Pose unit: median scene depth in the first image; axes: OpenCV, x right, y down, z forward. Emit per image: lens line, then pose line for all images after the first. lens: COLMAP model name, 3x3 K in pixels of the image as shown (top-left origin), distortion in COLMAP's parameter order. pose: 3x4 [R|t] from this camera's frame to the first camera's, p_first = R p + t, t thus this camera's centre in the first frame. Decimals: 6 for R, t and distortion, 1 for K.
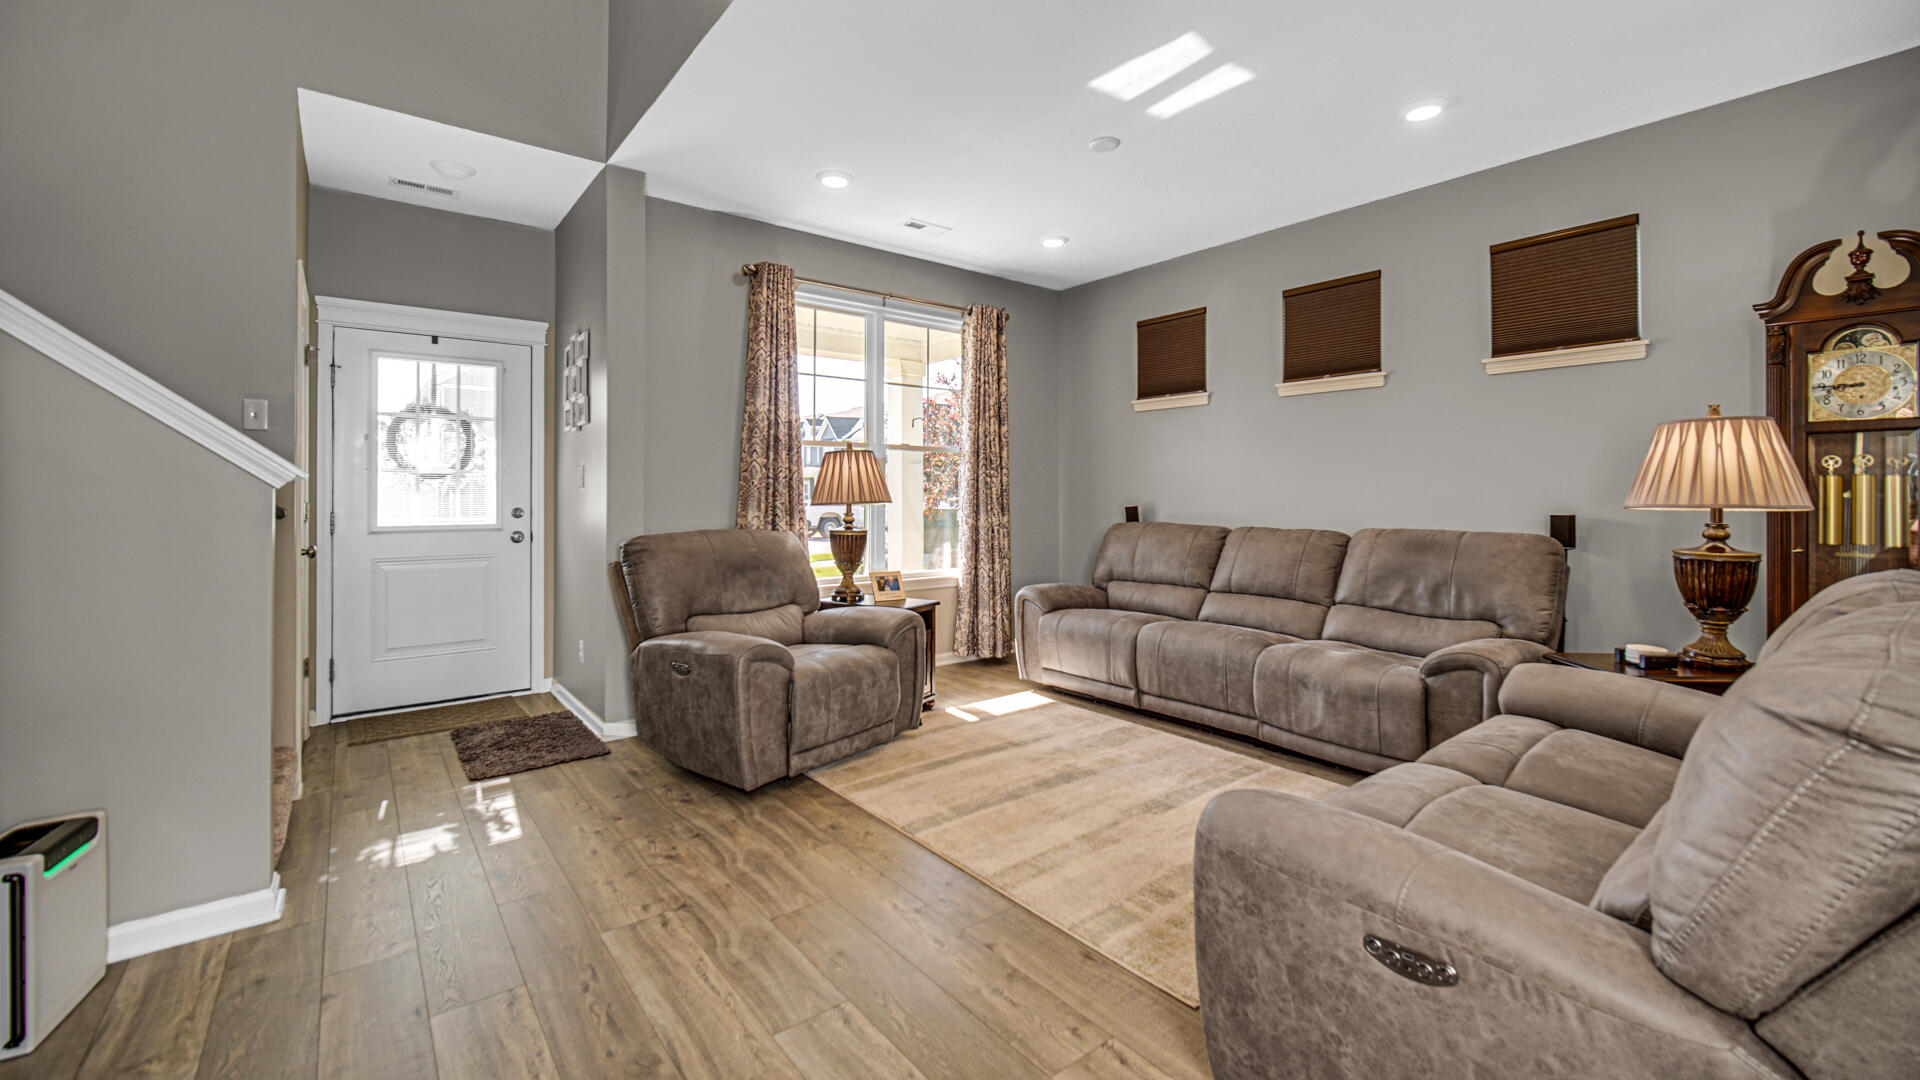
lens RADIAL K [[770.5, 0, 980.1], [0, 770.5, 495.6], [0, 0, 1]] dist [-0.002851, -0.001237]
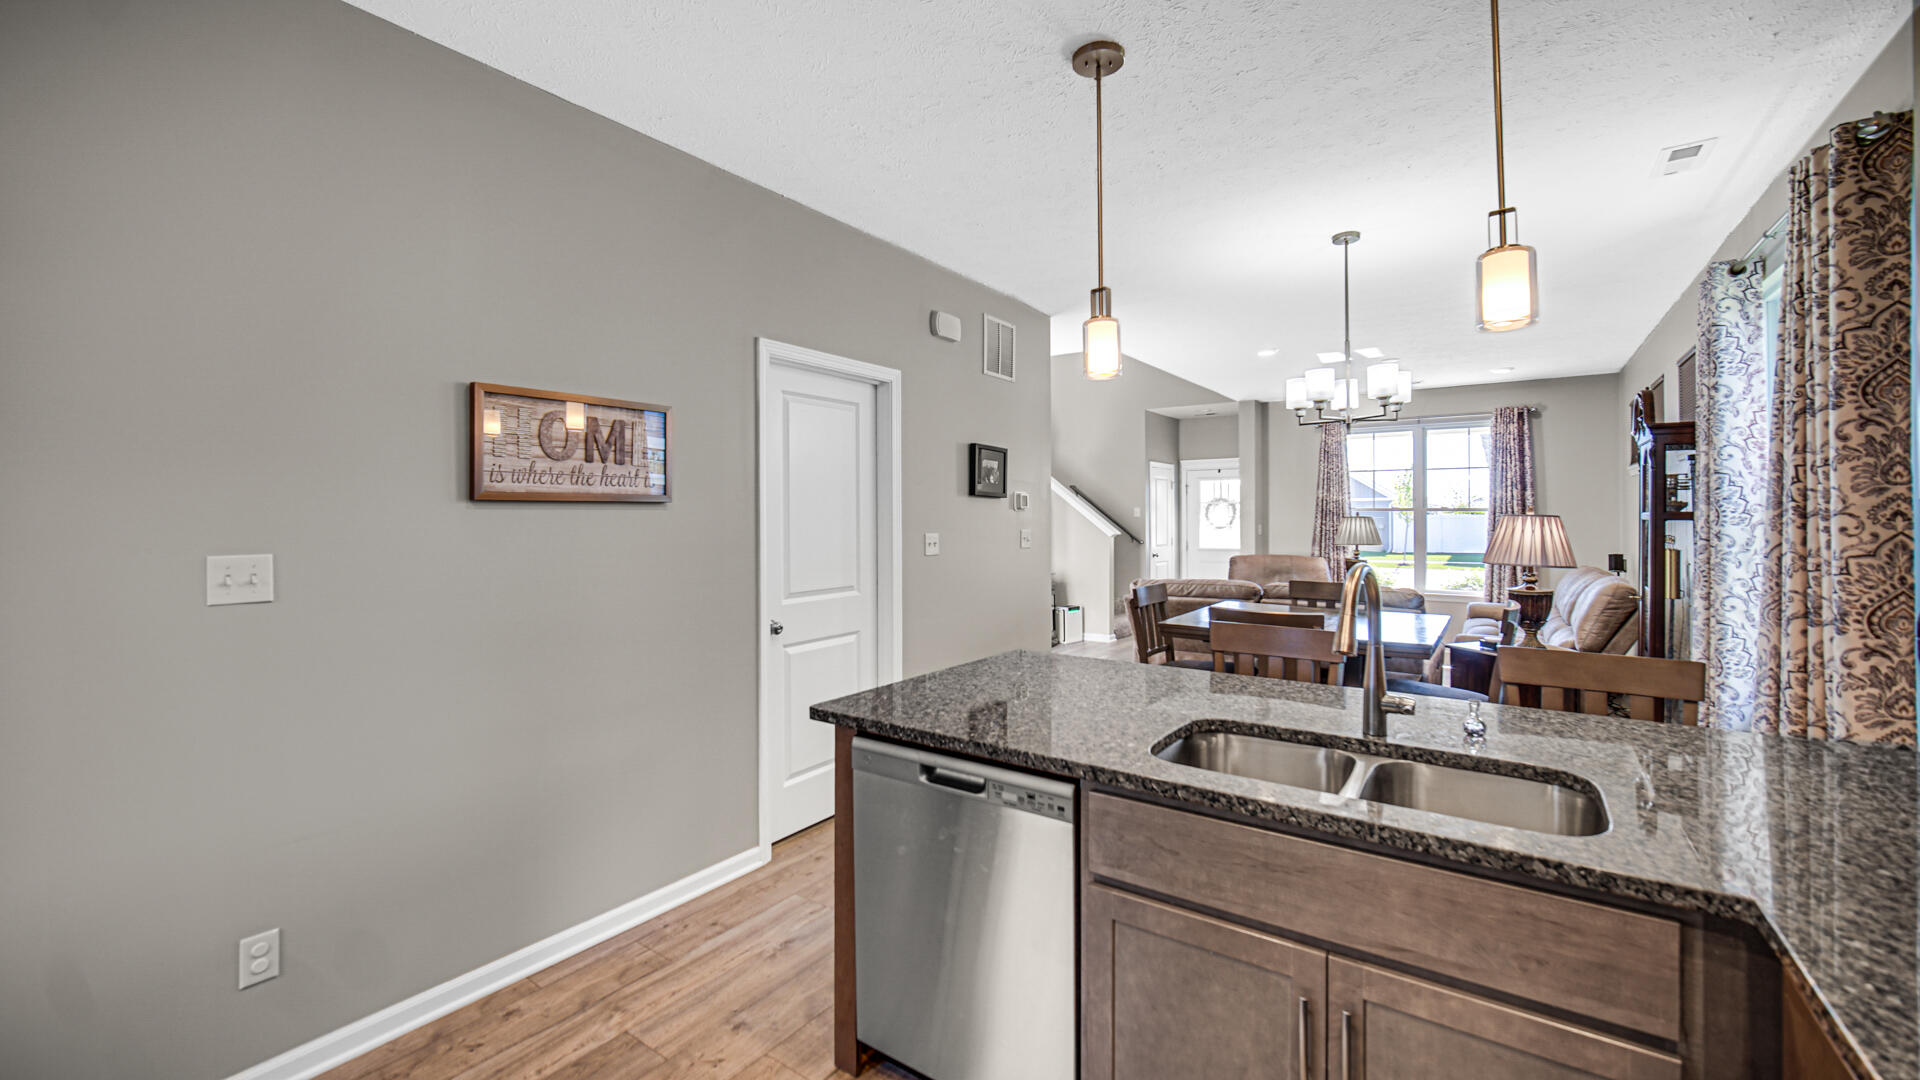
lens RADIAL K [[770.5, 0, 956.2], [0, 770.5, 509.8], [0, 0, 1]] dist [-0.002851, -0.001237]
pose [[0.265844, -0.009951, -0.963965, 1.851861], [-0.000198, 0.999946, -0.010377, -0.072900], [0.964016, 0.002950, 0.265827, -0.589980]]
